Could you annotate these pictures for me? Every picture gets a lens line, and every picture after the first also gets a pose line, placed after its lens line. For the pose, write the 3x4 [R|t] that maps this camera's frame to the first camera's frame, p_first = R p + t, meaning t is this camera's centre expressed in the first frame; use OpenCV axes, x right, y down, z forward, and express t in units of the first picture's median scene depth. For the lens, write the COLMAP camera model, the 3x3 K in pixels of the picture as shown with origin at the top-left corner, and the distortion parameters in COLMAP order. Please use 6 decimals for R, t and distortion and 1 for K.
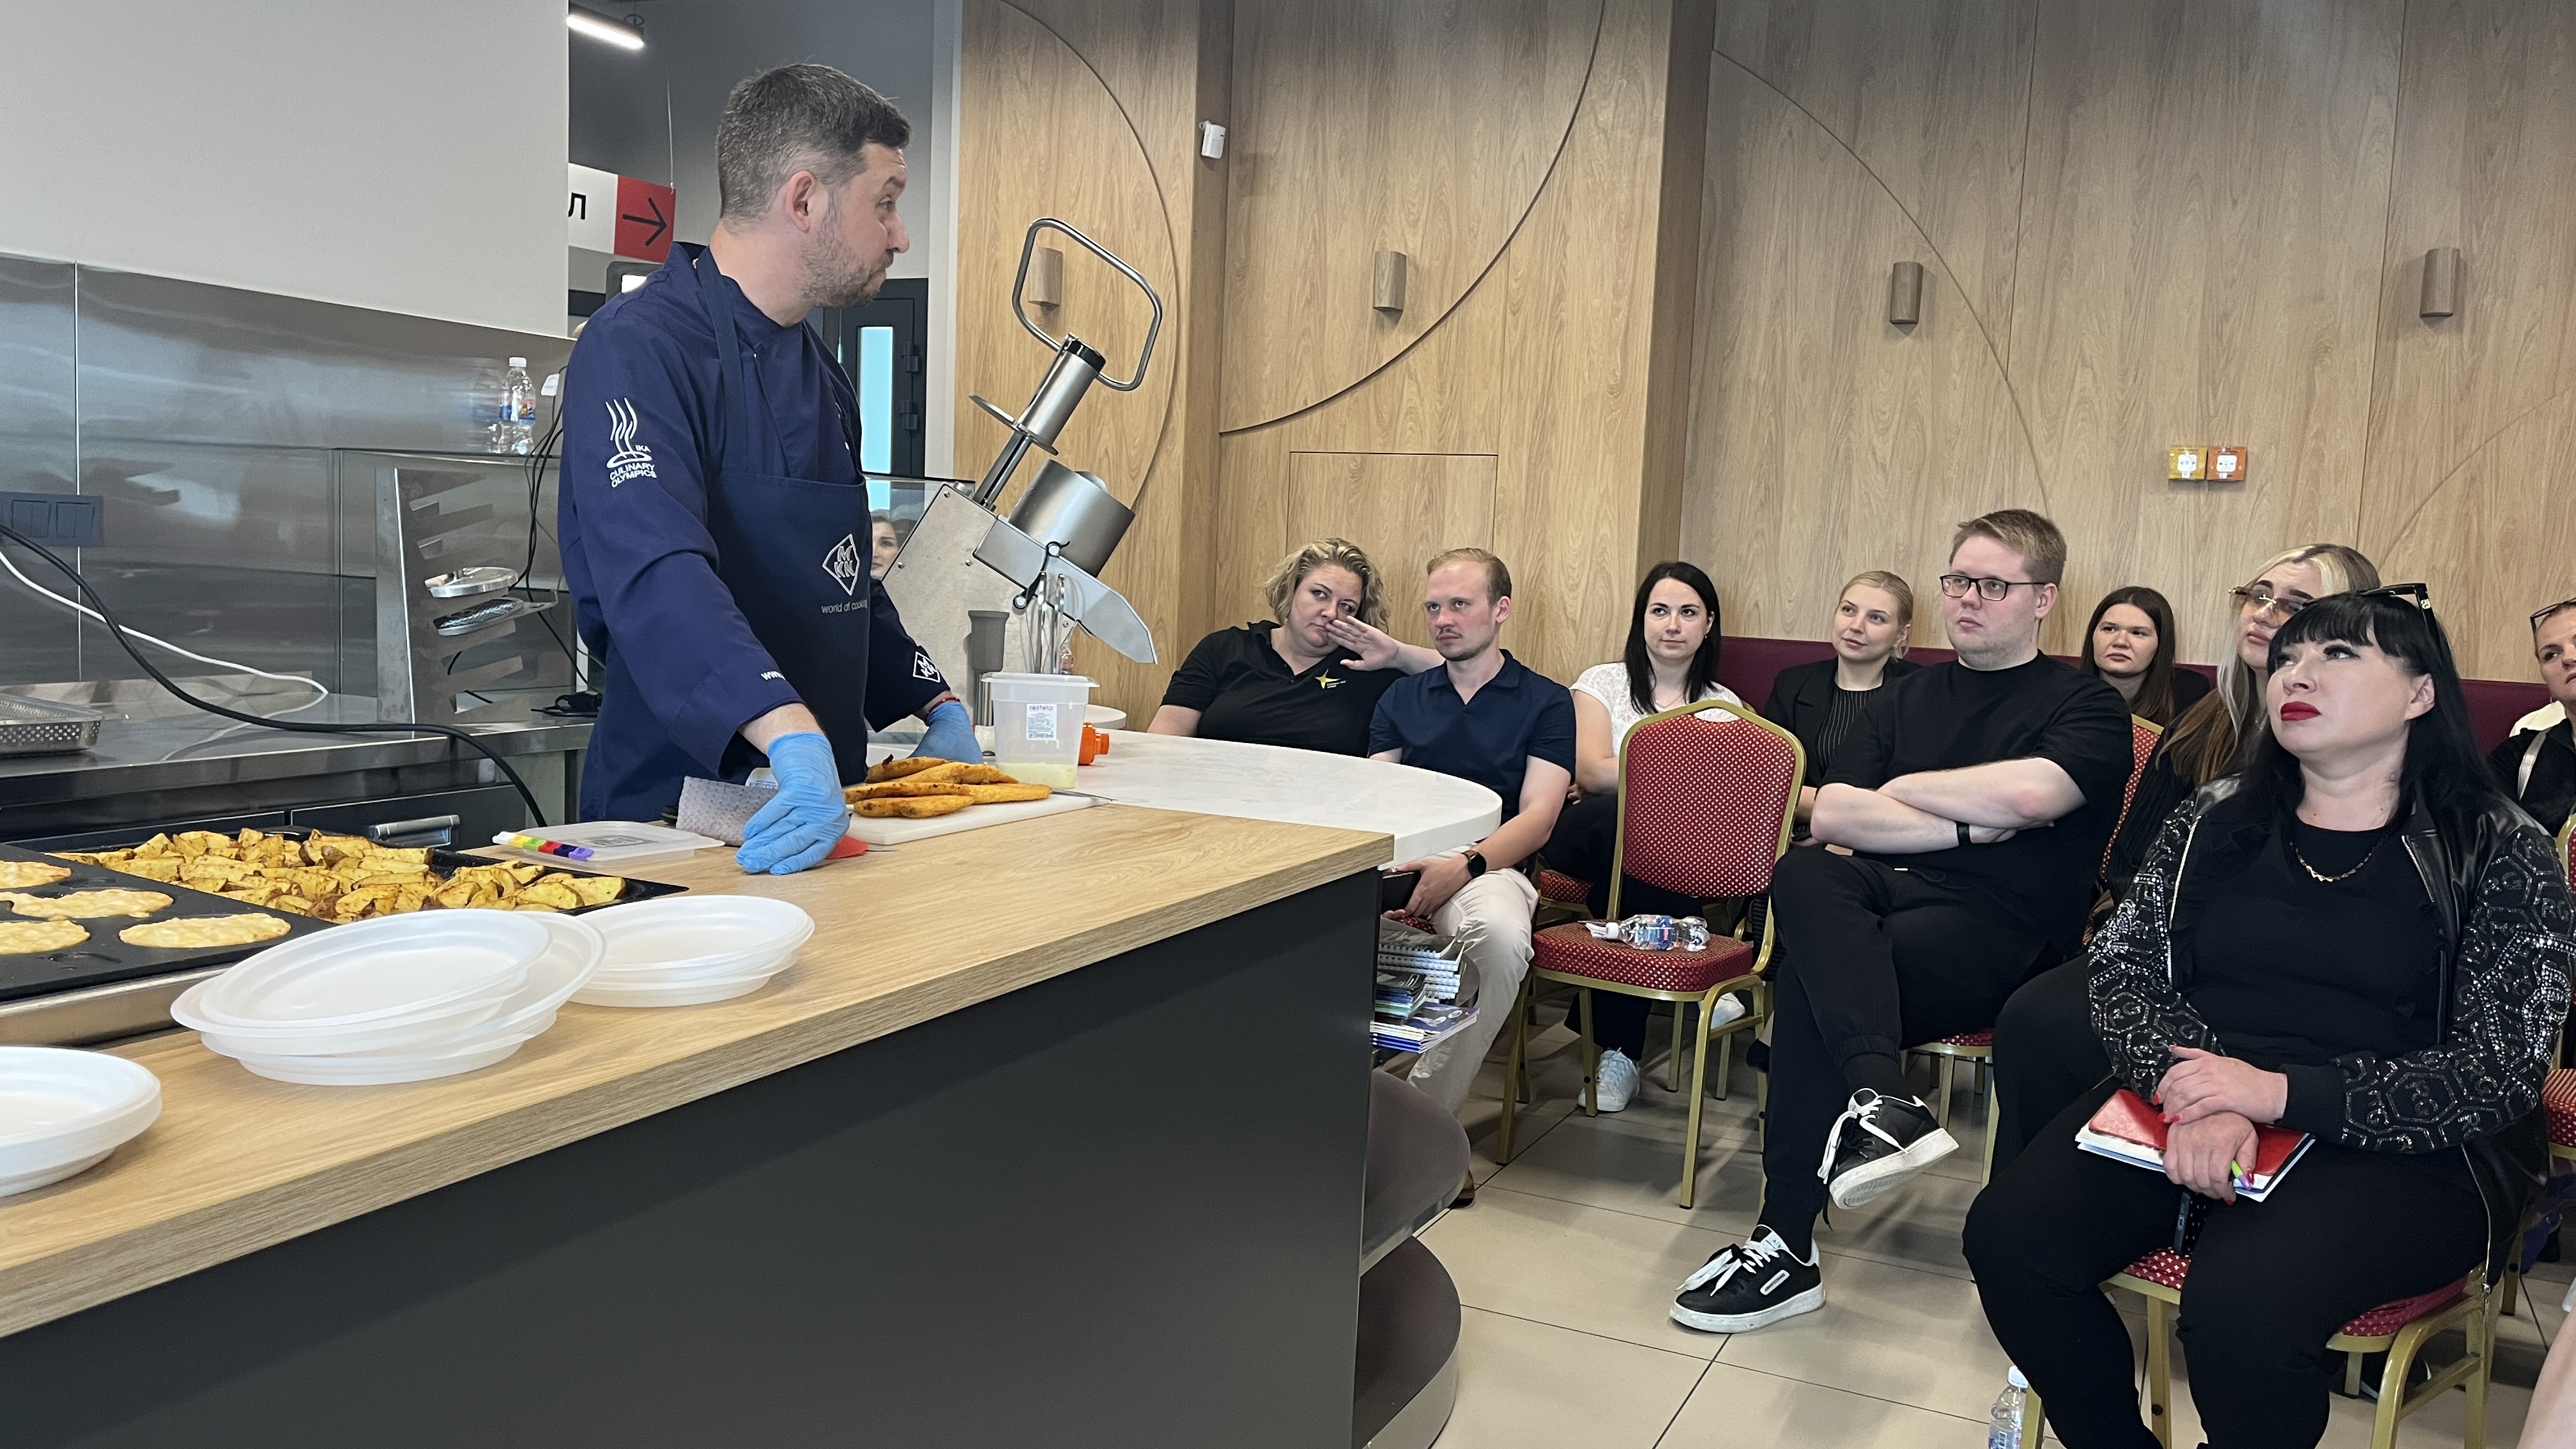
lens RADIAL K [[1970.7, 0, 1284.0], [0, 1970.7, 728.5], [0, 0, 1]] dist [0.069963, -0.077735]
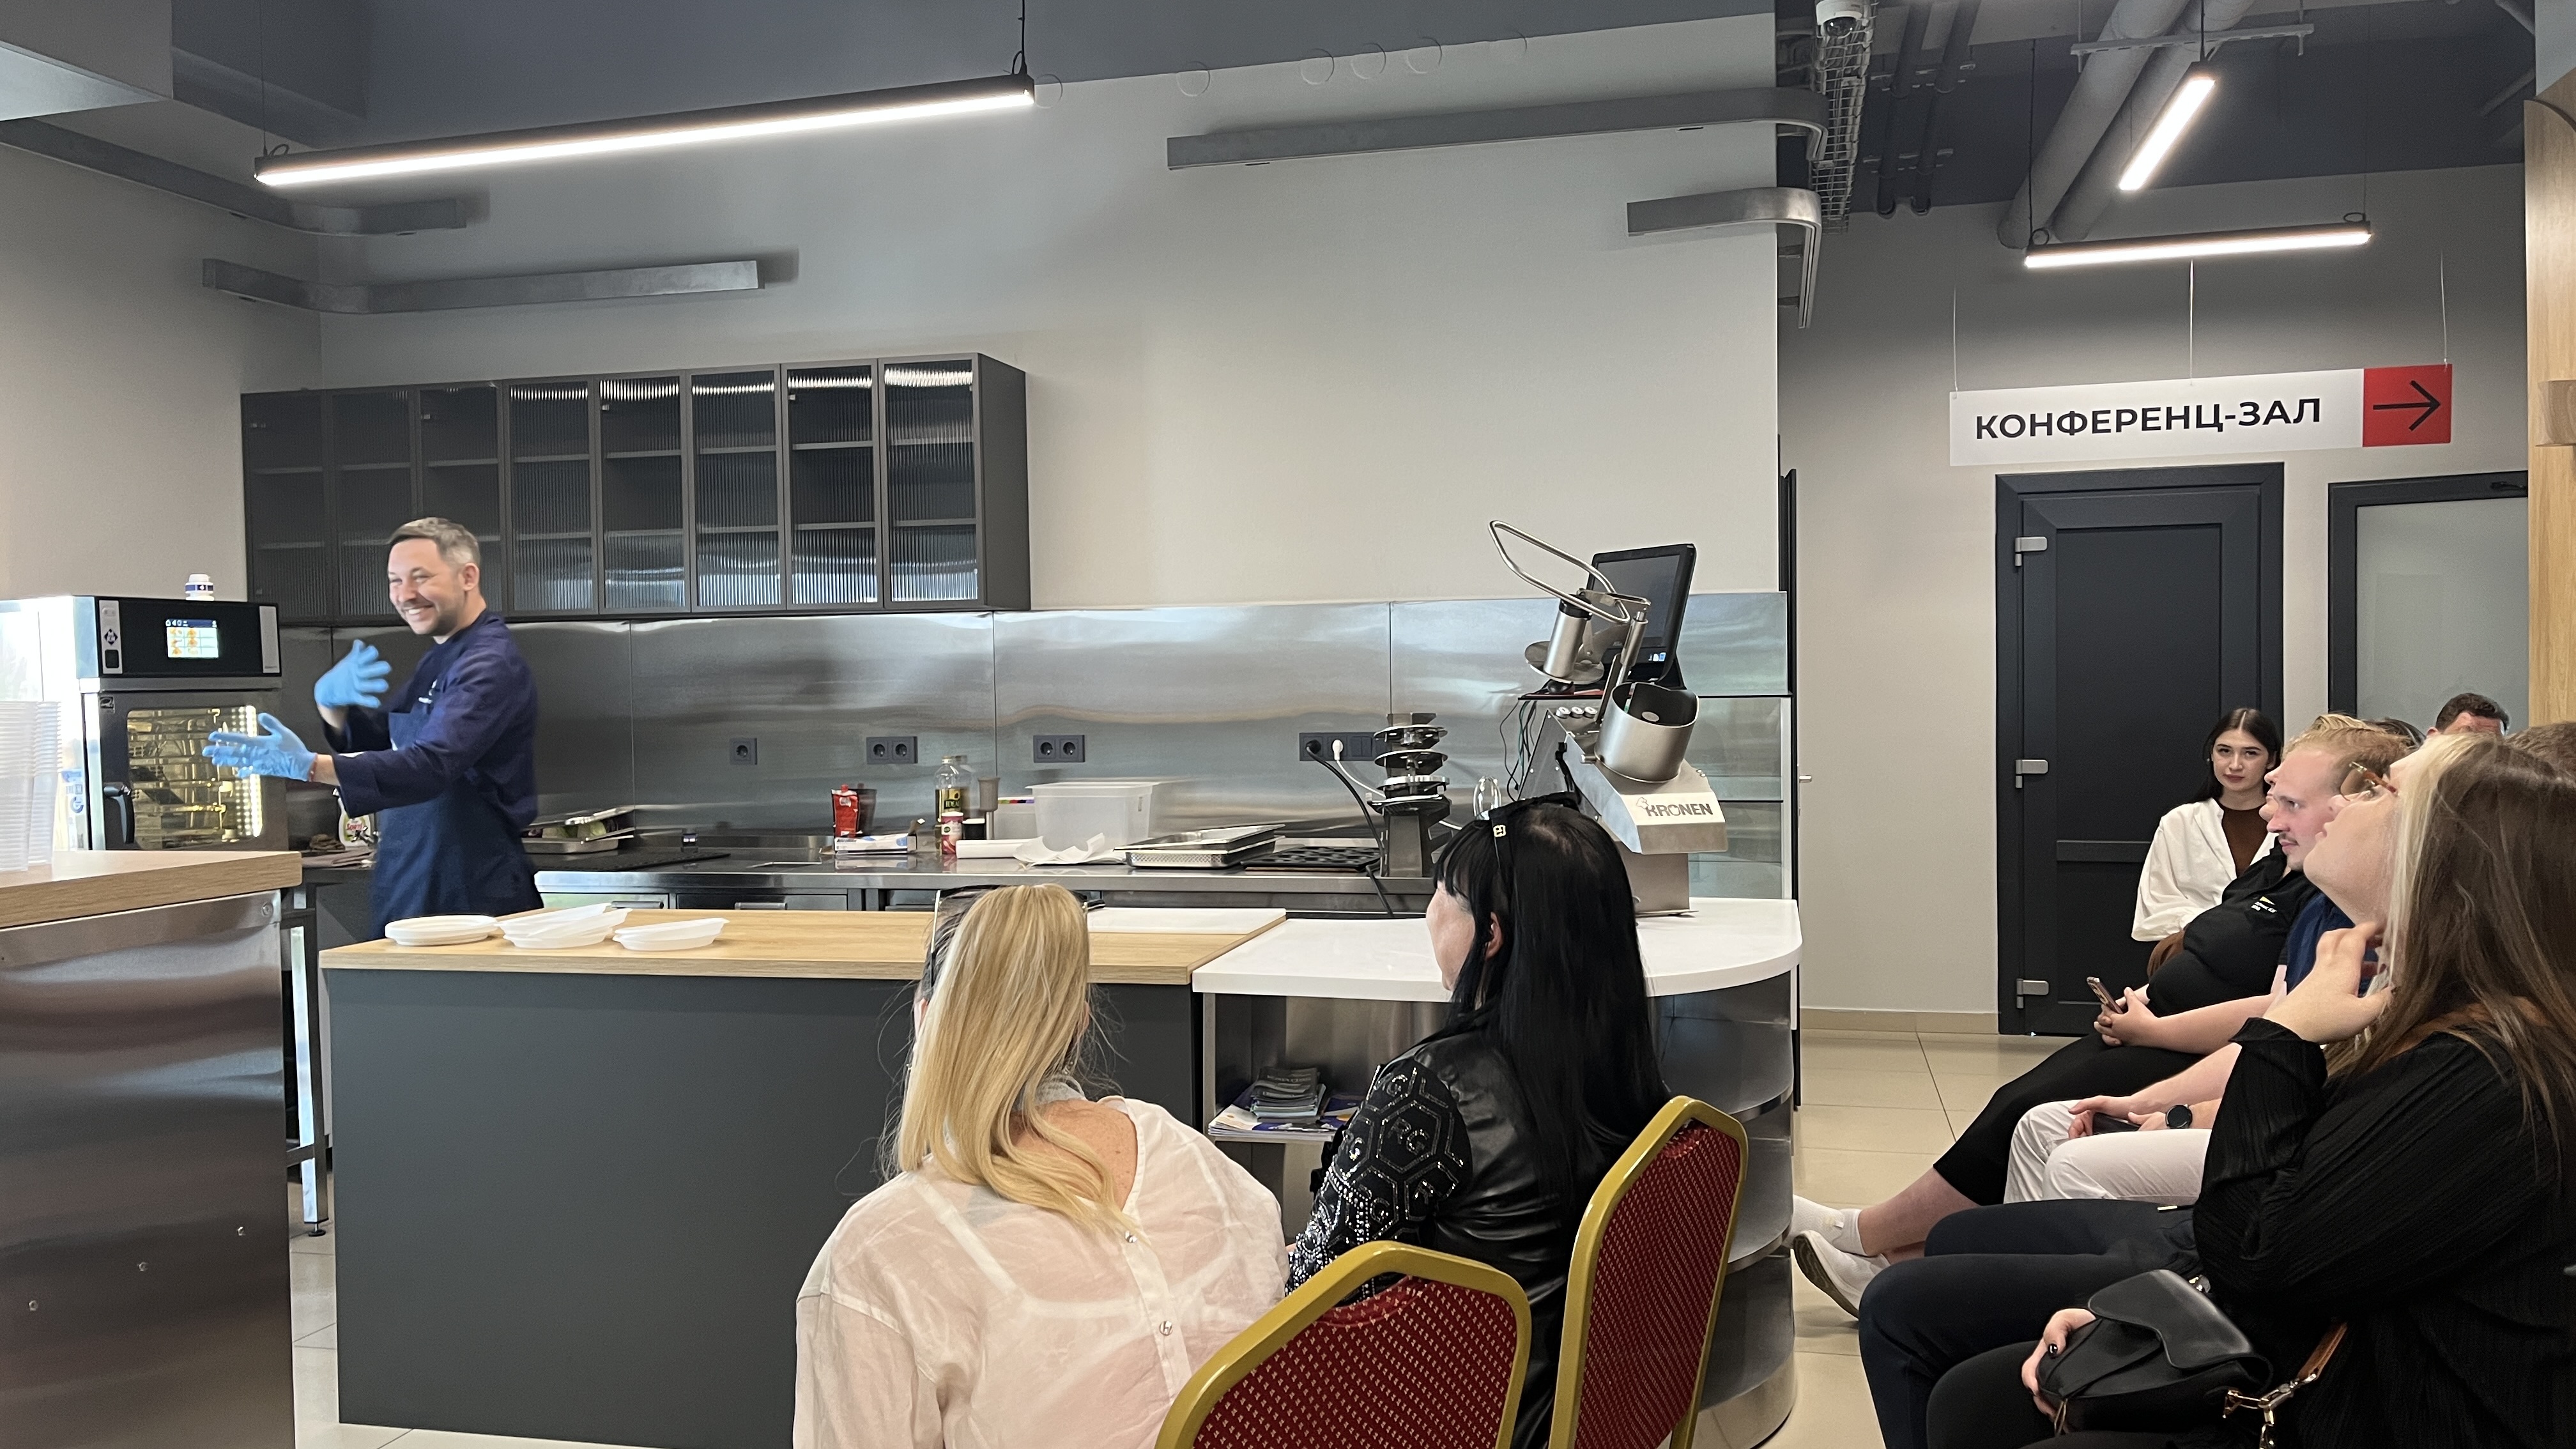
lens RADIAL K [[1979.4, 0, 1273.3], [0, 1979.4, 727.1], [0, 0, 1]] dist [0.039985, 0.001094]
pose [[0.190629, -0.020430, -0.981450, 1.165337], [-0.066565, 0.997213, -0.033687, -0.059637], [0.979403, 0.071752, 0.188738, 0.609837]]
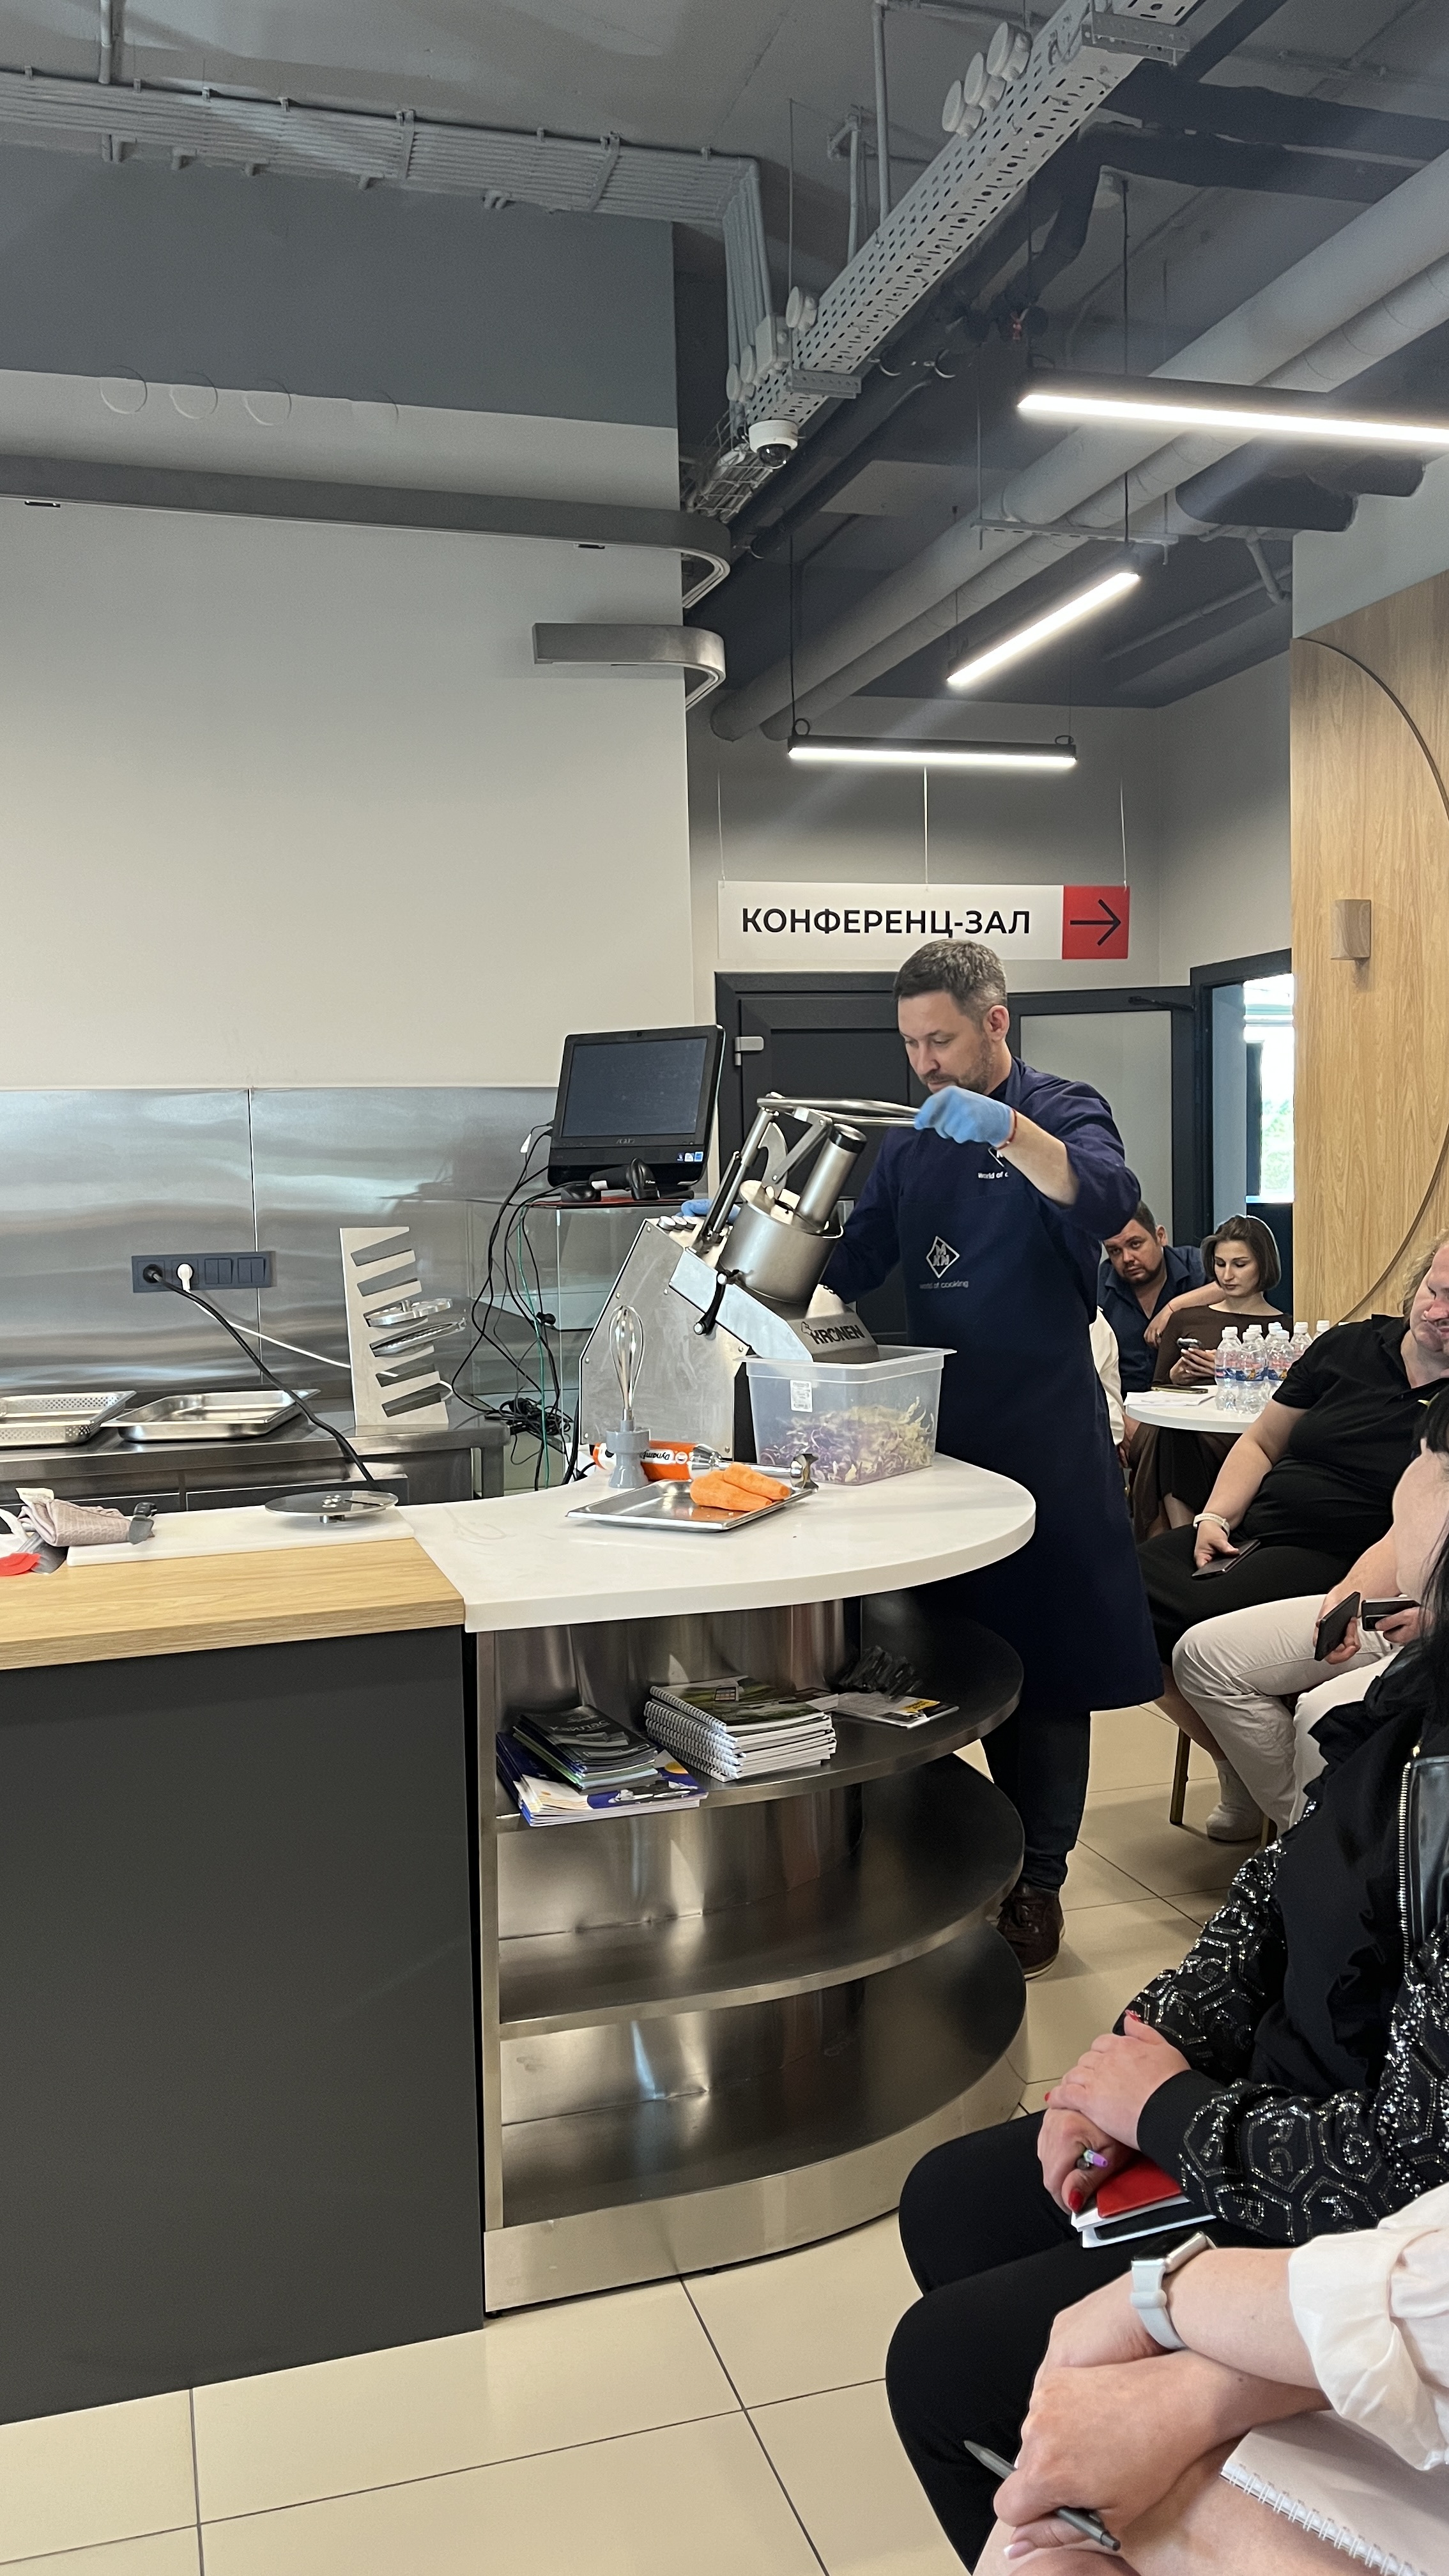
lens RADIAL K [[1970.7, 0, 727.5], [0, 1970.7, 1292.8], [0, 0, 1]] dist [0.069963, -0.077735]
pose [[0.674083, -0.009117, -0.738599, 0.703125], [-0.014364, 0.999573, -0.025448, -0.061411], [0.738516, 0.027764, 0.673664, 0.326946]]
